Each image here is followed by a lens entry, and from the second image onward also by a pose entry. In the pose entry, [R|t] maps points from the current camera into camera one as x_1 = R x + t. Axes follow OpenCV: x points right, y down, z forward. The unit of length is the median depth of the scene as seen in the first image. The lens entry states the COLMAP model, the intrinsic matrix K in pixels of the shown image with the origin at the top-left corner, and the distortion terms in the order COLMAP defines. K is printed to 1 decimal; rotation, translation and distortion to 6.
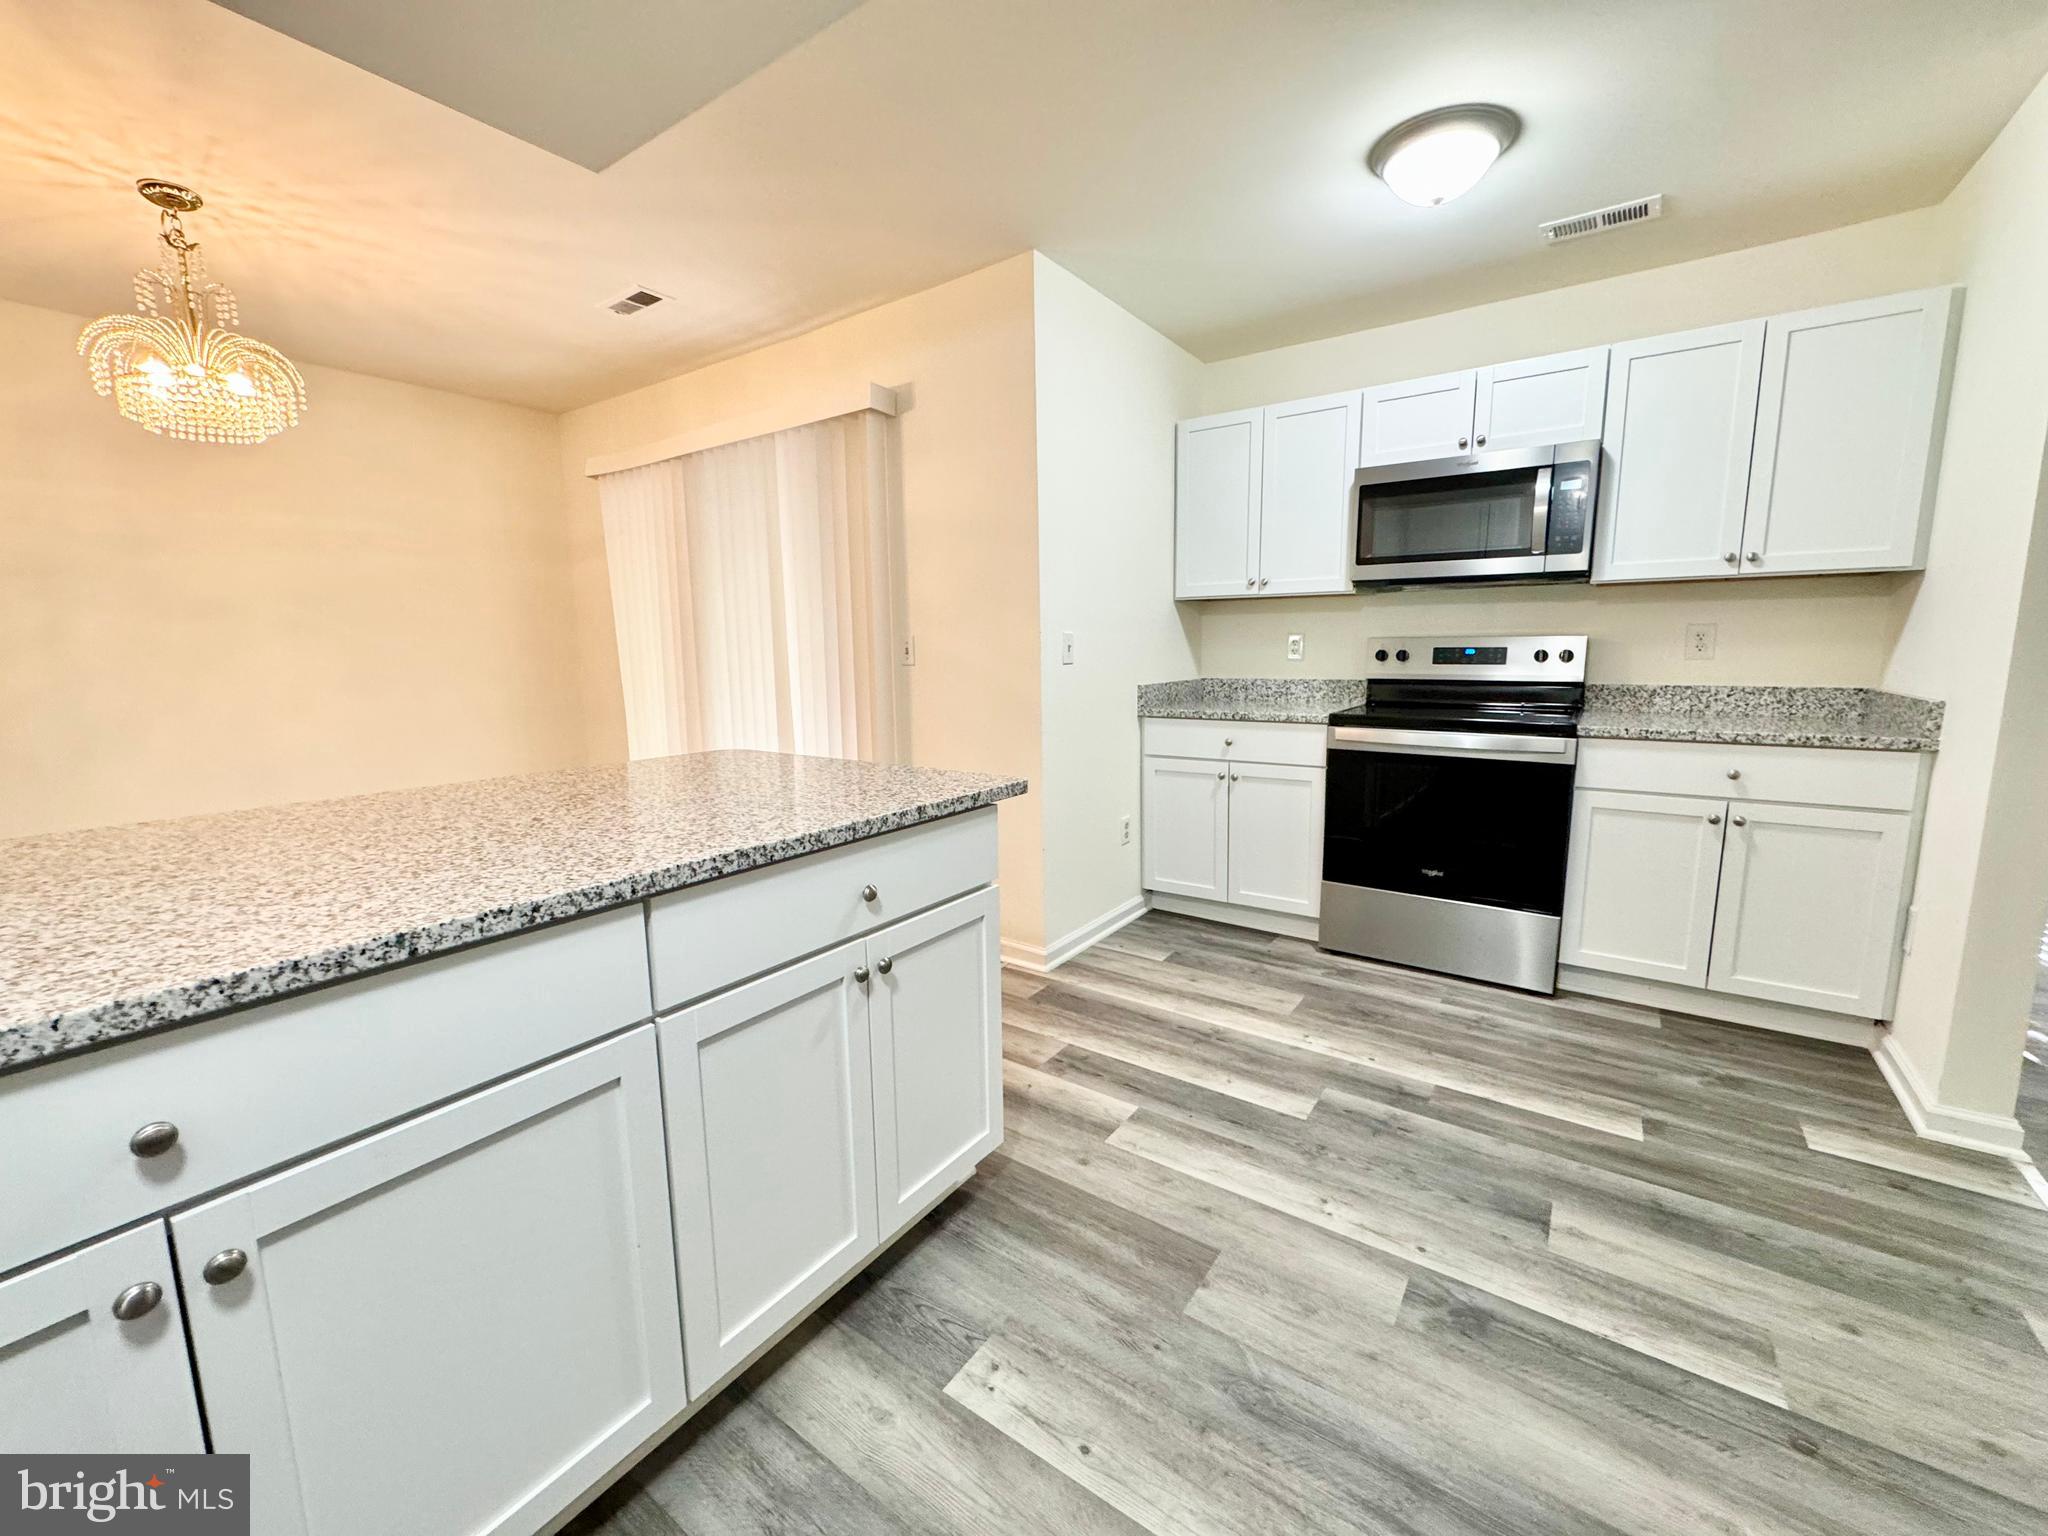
lens RADIAL K [[819.5, 0, 1029.8], [0, 819.5, 764.9], [0, 0, 1]] dist [0.000024, 0.001186]
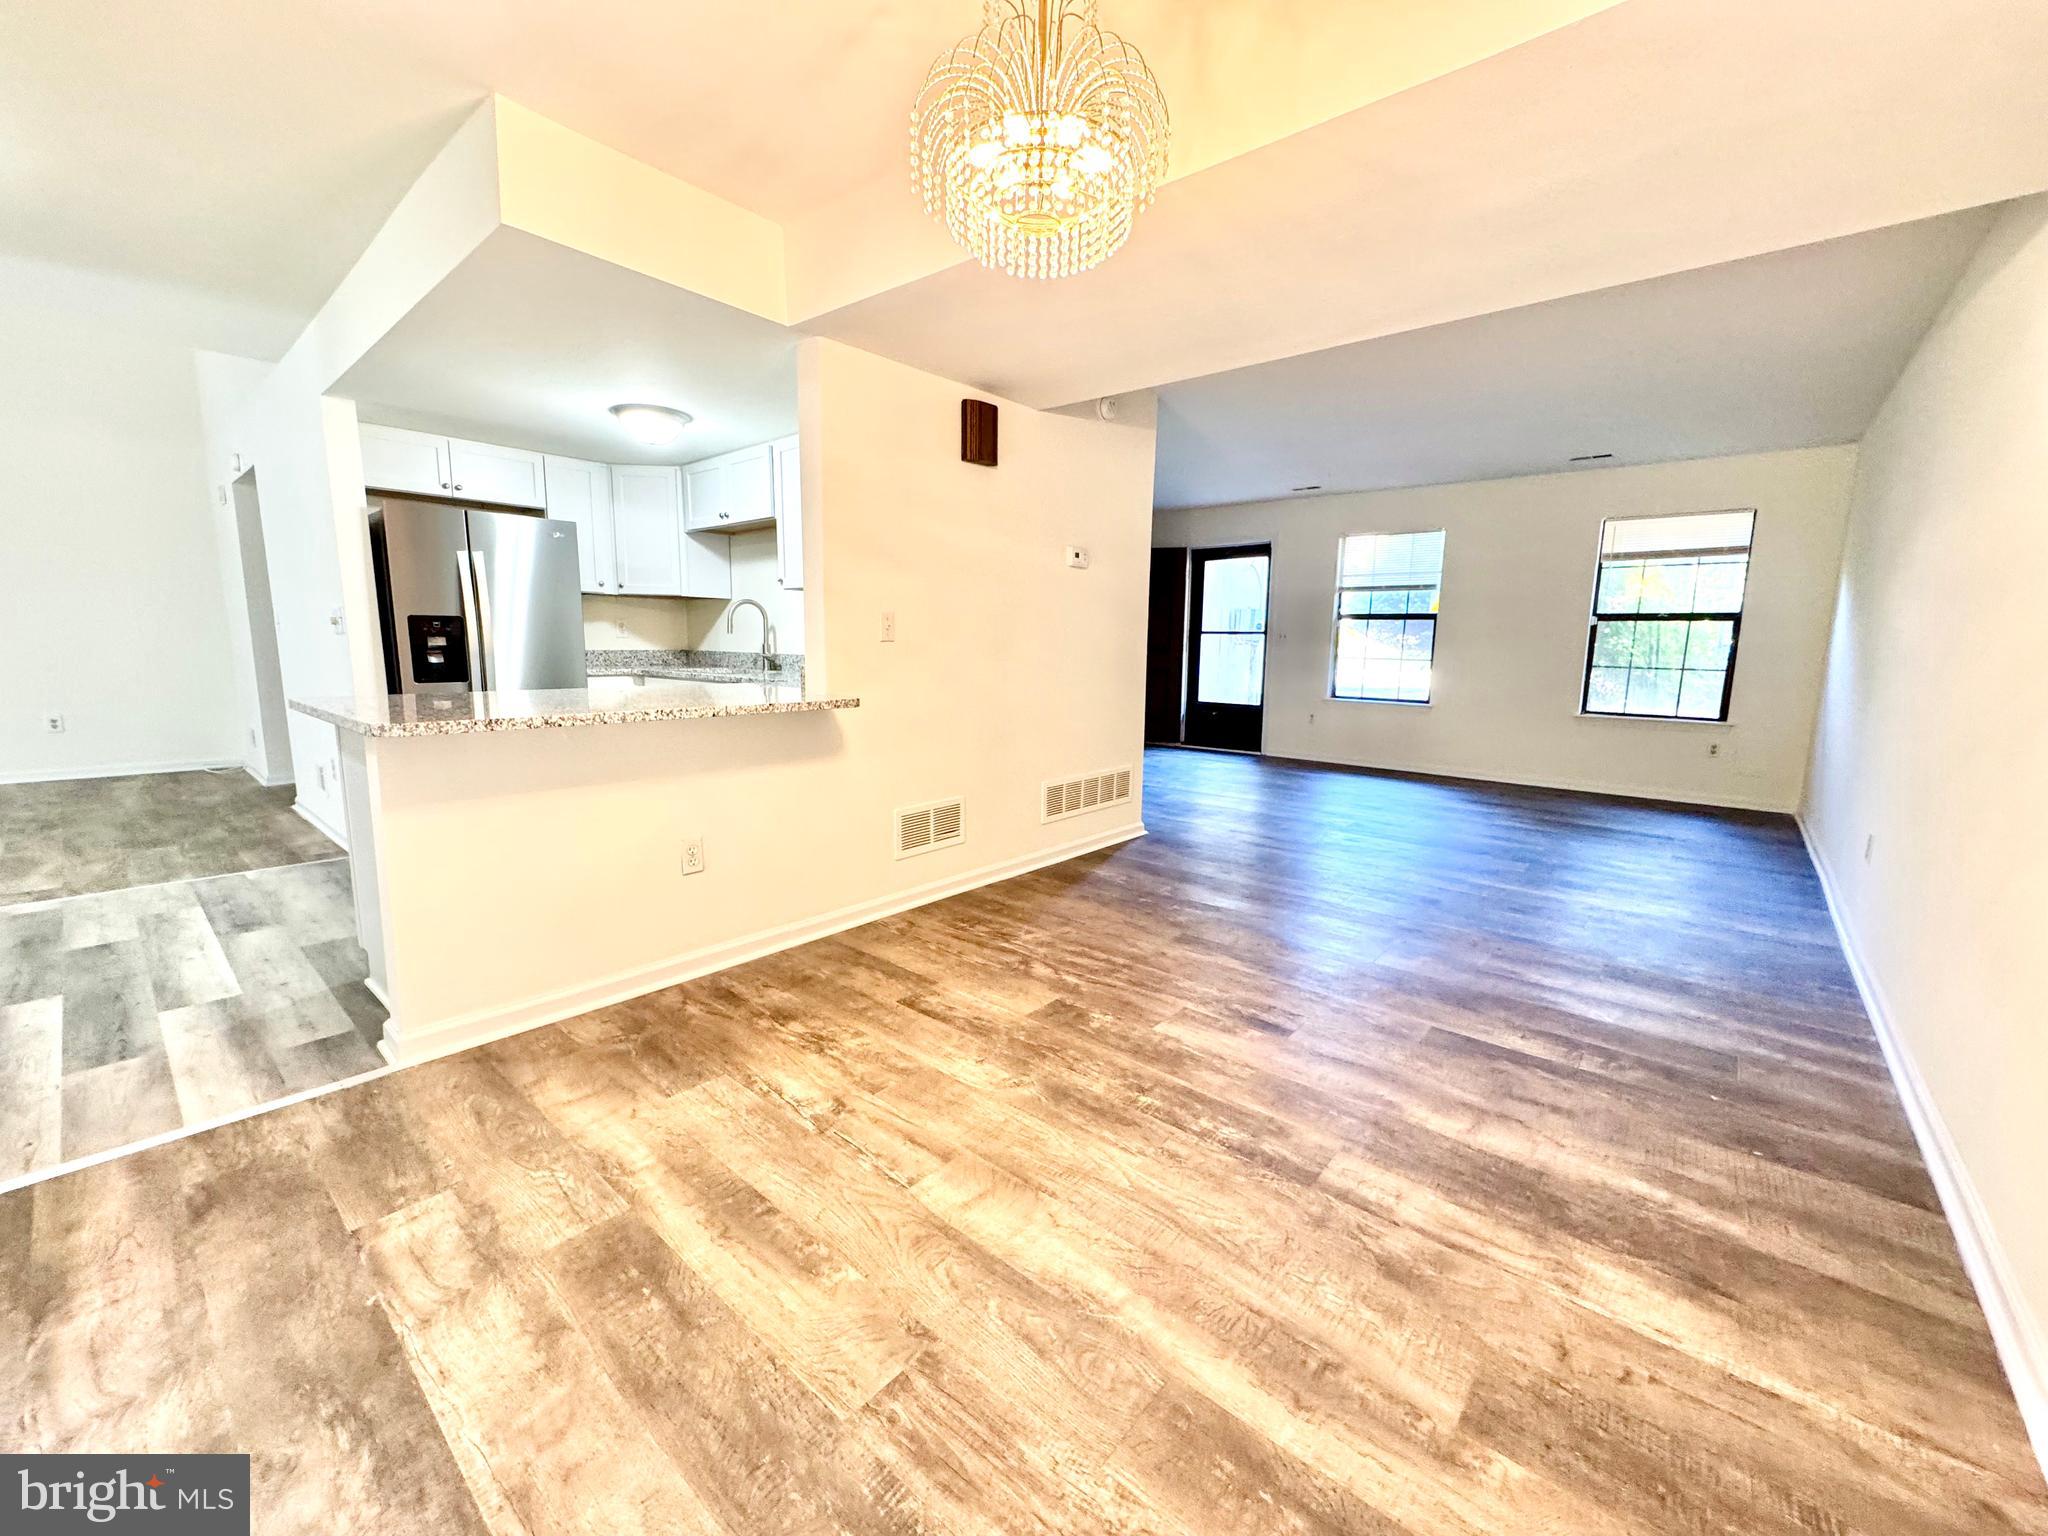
lens RADIAL K [[819.5, 0, 1024.1], [0, 819.5, 767.0], [0, 0, 1]] dist [0.000024, 0.001186]
pose [[-0.995342, -0.019404, 0.094433, -1.256583], [0.009465, 0.955133, 0.296025, -0.249959], [-0.095940, 0.295540, -0.950501, 2.027801]]
